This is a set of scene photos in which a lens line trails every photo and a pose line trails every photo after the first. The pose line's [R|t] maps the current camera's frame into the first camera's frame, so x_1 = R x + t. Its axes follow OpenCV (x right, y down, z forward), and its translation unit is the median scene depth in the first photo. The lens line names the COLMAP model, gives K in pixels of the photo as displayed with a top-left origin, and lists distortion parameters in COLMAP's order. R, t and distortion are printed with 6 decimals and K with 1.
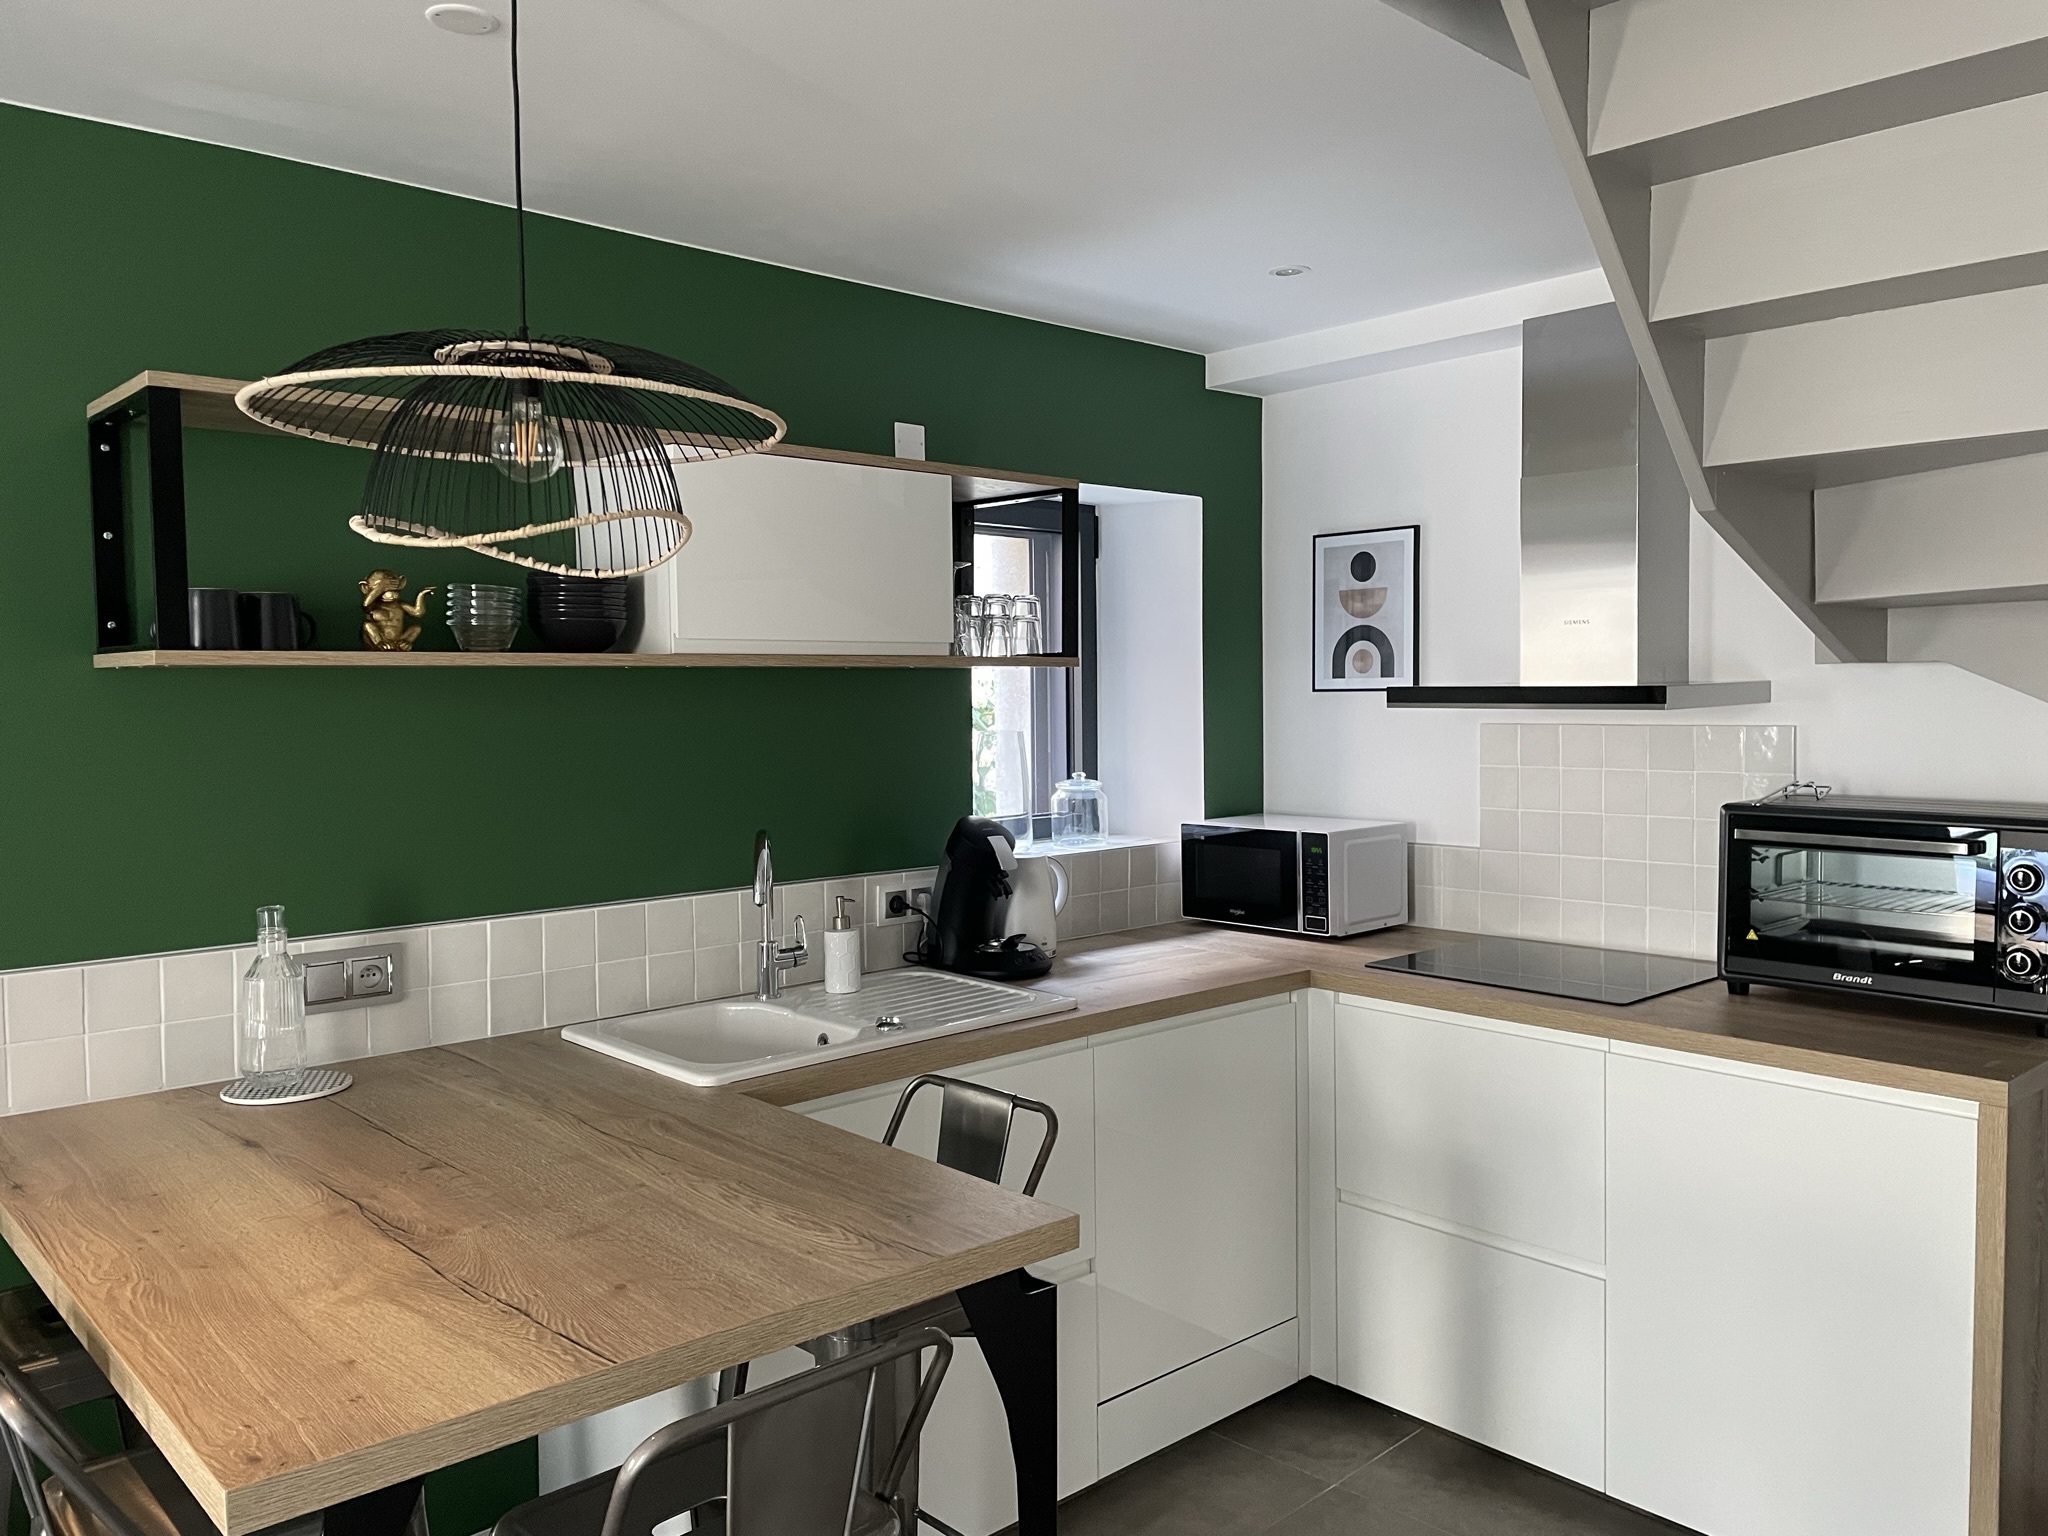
lens RADIAL K [[1542.4, 0, 1051.5], [0, 1542.4, 755.3], [0, 0, 1]] dist [0.087733, -0.100581]
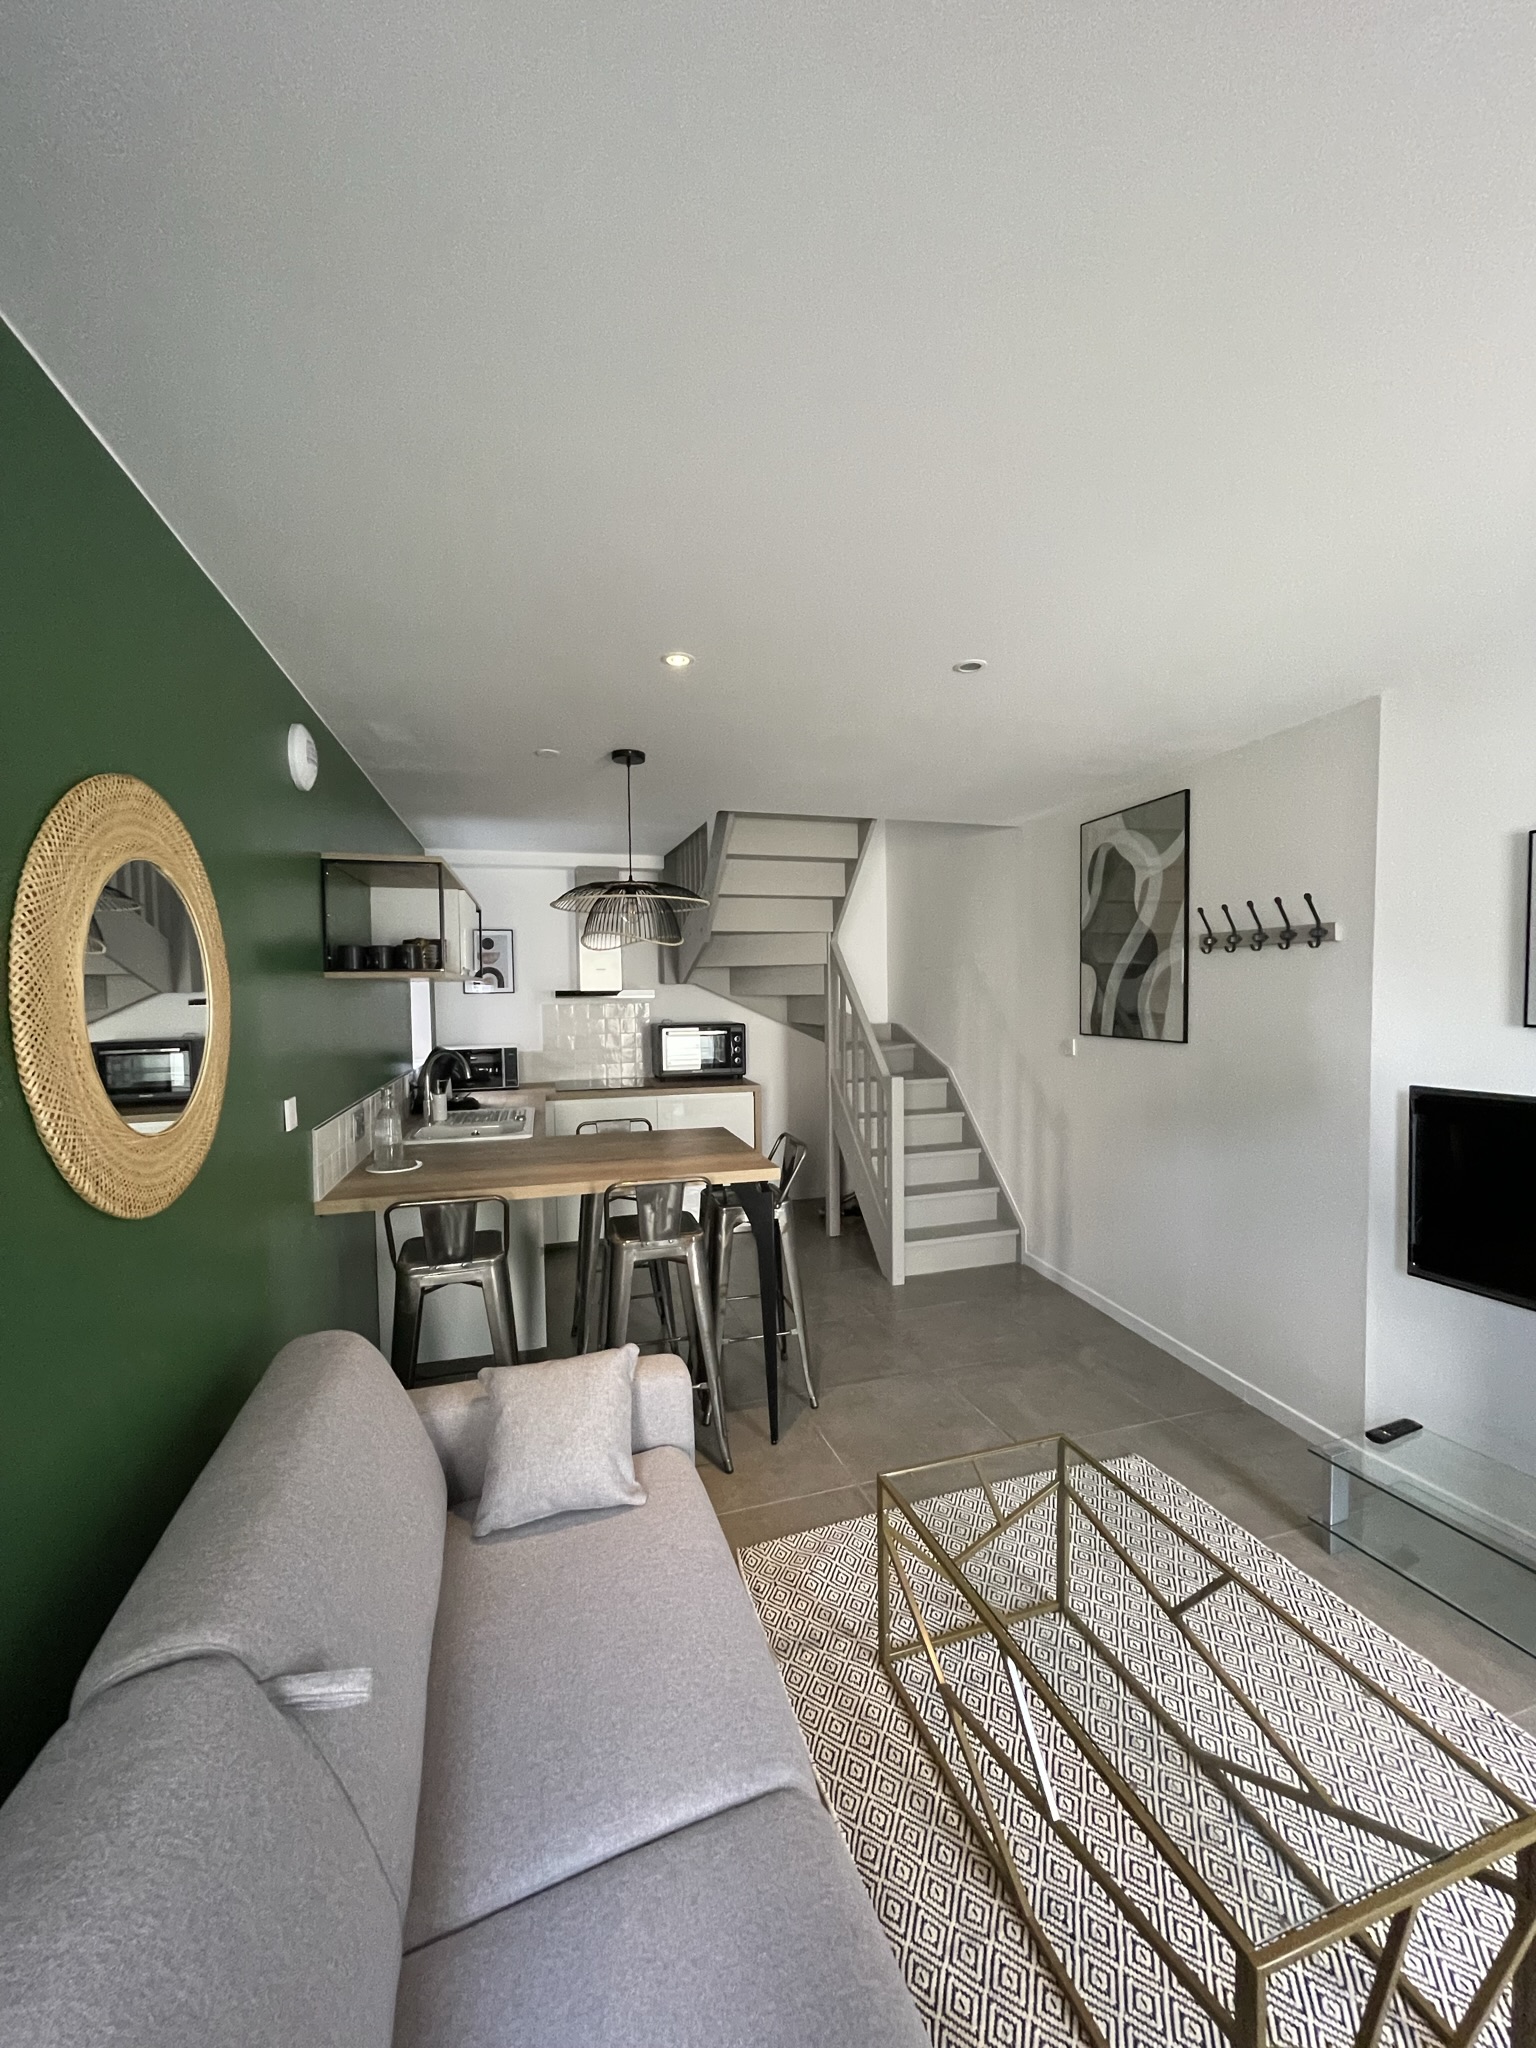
lens RADIAL K [[825.3, 0, 779.8], [0, 825.3, 1019.9], [0, 0, 1]] dist [-0.000519, -0.000734]
pose [[0.447074, -0.029713, 0.894003, -1.051509], [0.045829, 0.998896, 0.010281, 0.012664], [-0.893322, 0.036375, 0.447942, -0.020147]]
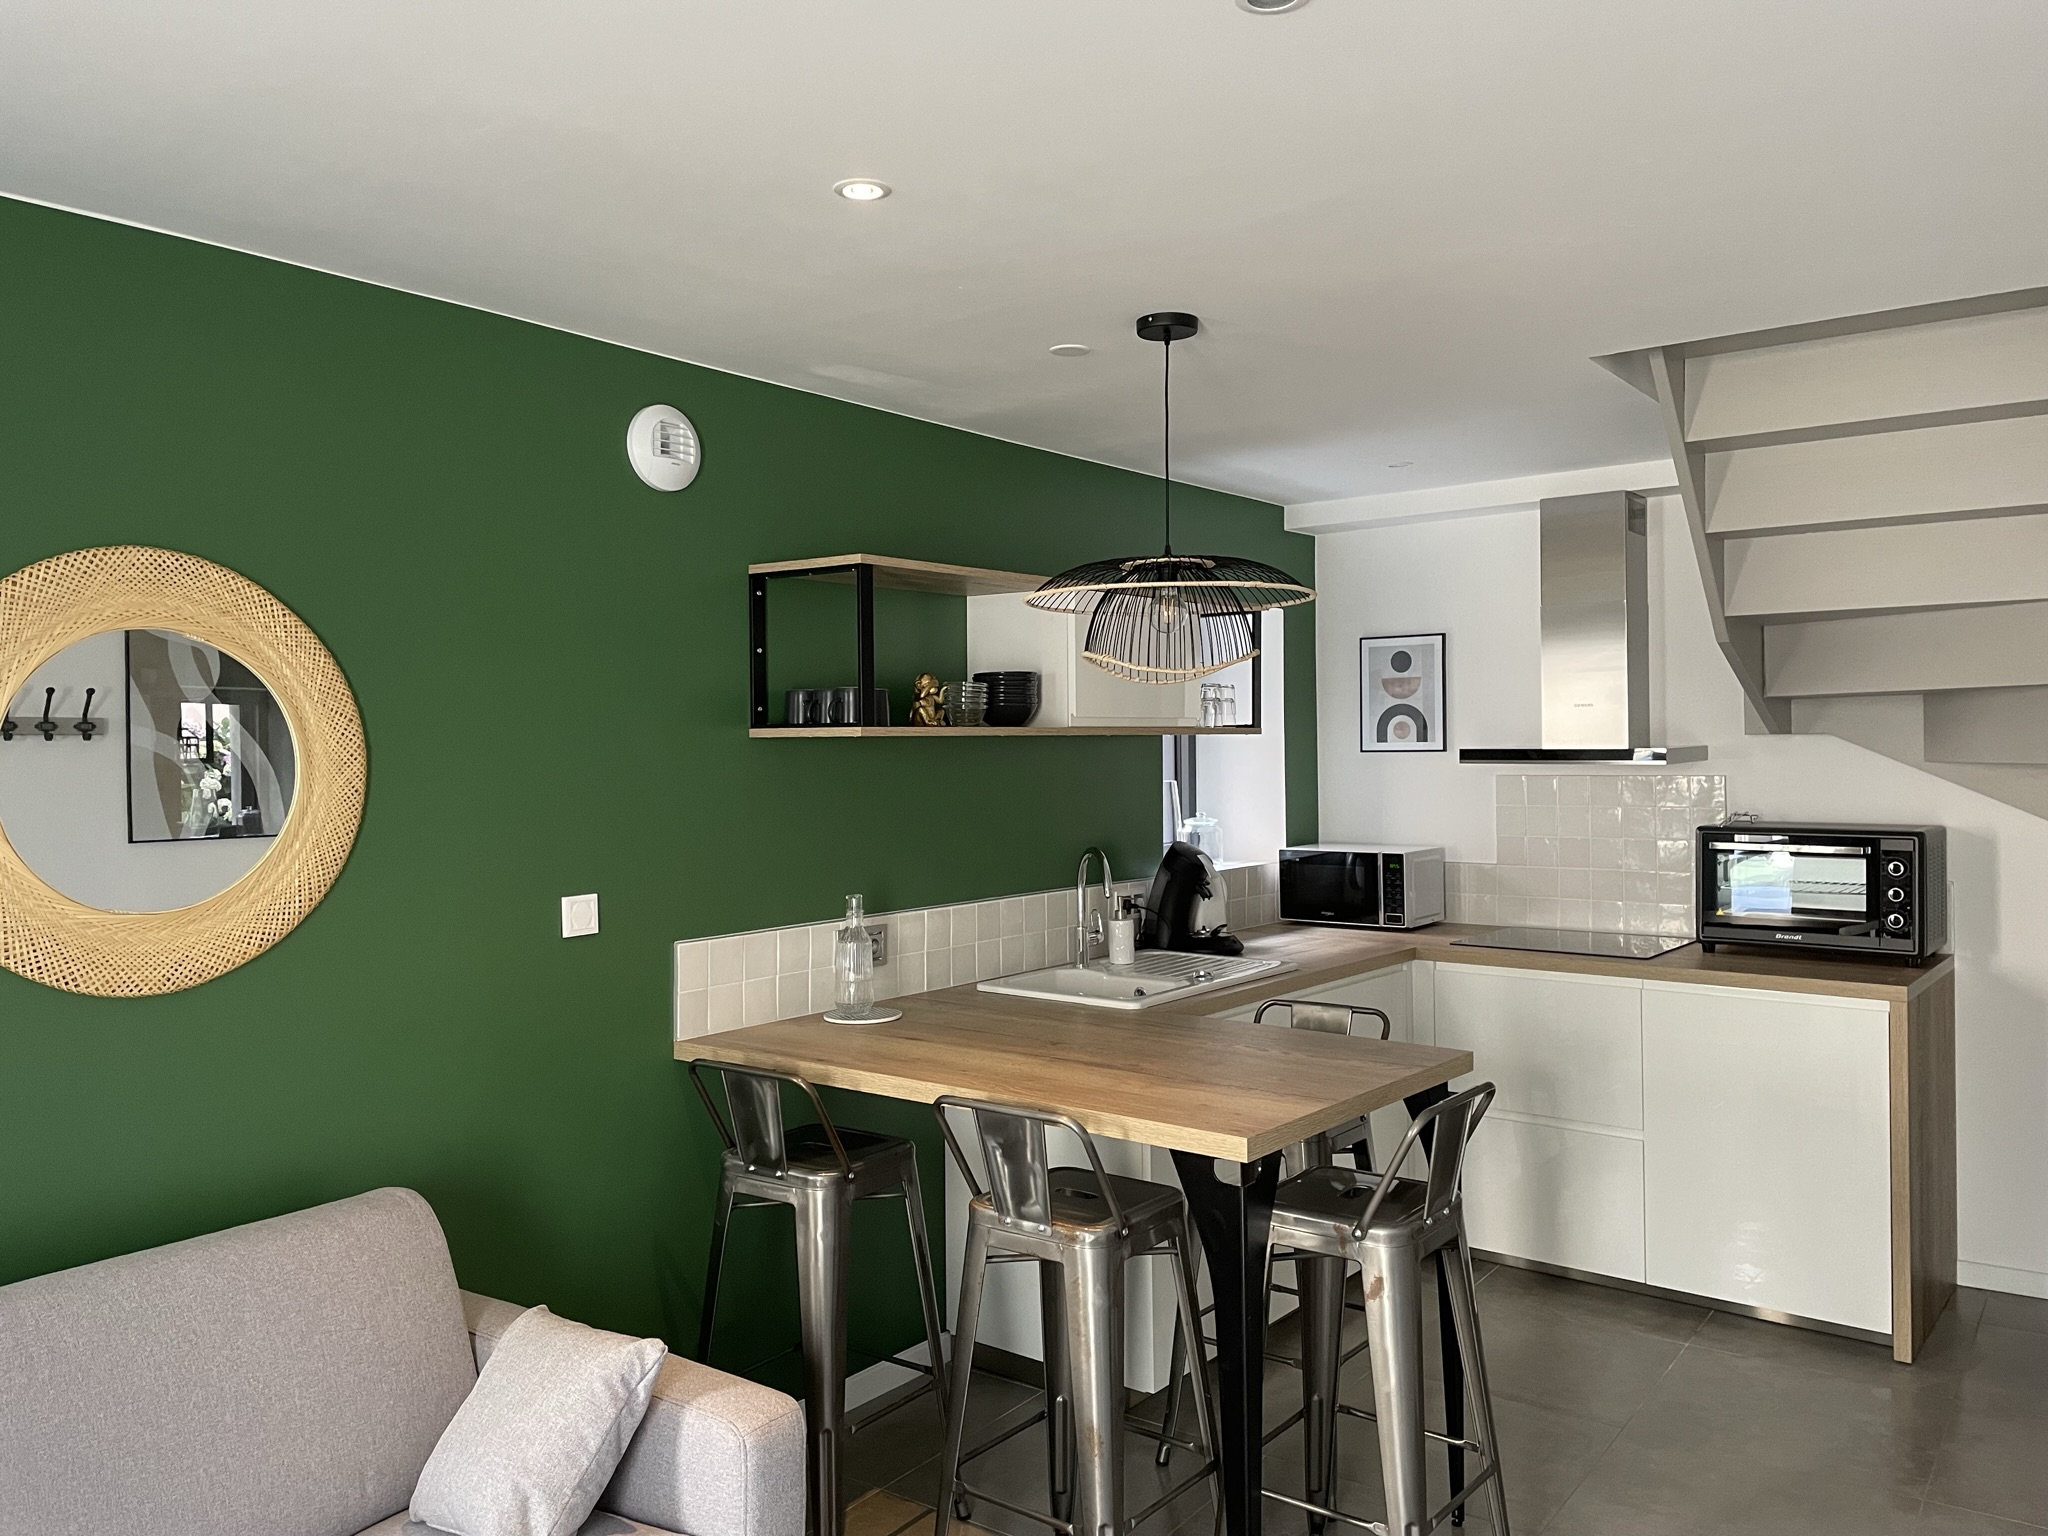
lens RADIAL K [[1542.4, 0, 1022.4], [0, 1542.4, 746.9], [0, 0, 1]] dist [0.087733, -0.100581]
pose [[0.987789, 0.001190, 0.155793, -0.465302], [0.005652, 0.999039, -0.043465, 0.016174], [-0.155695, 0.043815, 0.986833, -0.409324]]
